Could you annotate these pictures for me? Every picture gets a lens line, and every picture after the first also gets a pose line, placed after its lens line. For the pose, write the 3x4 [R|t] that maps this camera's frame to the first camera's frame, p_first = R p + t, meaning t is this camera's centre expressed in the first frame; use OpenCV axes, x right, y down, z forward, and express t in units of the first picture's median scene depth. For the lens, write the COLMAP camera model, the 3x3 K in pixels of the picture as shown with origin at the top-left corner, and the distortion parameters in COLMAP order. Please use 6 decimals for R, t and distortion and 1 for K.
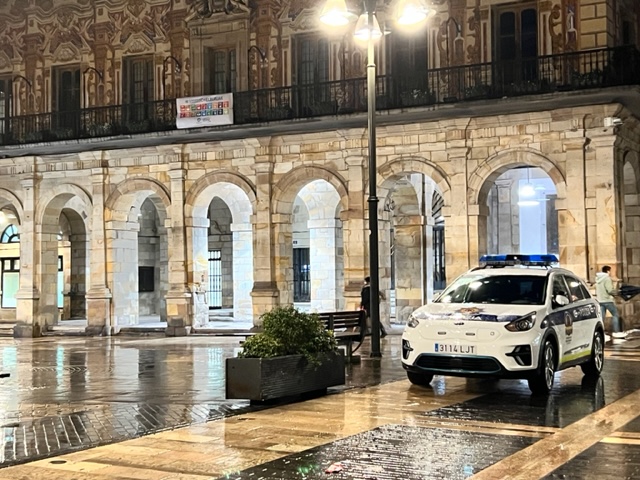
lens RADIAL K [[987.4, 0, 320.9], [0, 987.4, 244.8], [0, 0, 1]] dist [0.075964, 0.000000]
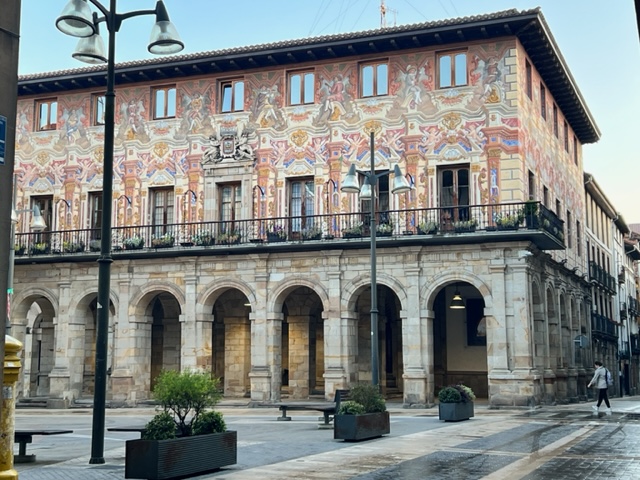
lens RADIAL K [[918.7, 0, 318.2], [0, 918.7, 236.0], [0, 0, 1]] dist [0.131475, 0.000000]
pose [[0.995278, 0.025411, 0.093683, -0.097884], [-0.016080, 0.994953, -0.099042, -0.012531], [-0.095727, 0.097068, 0.990664, -0.217765]]
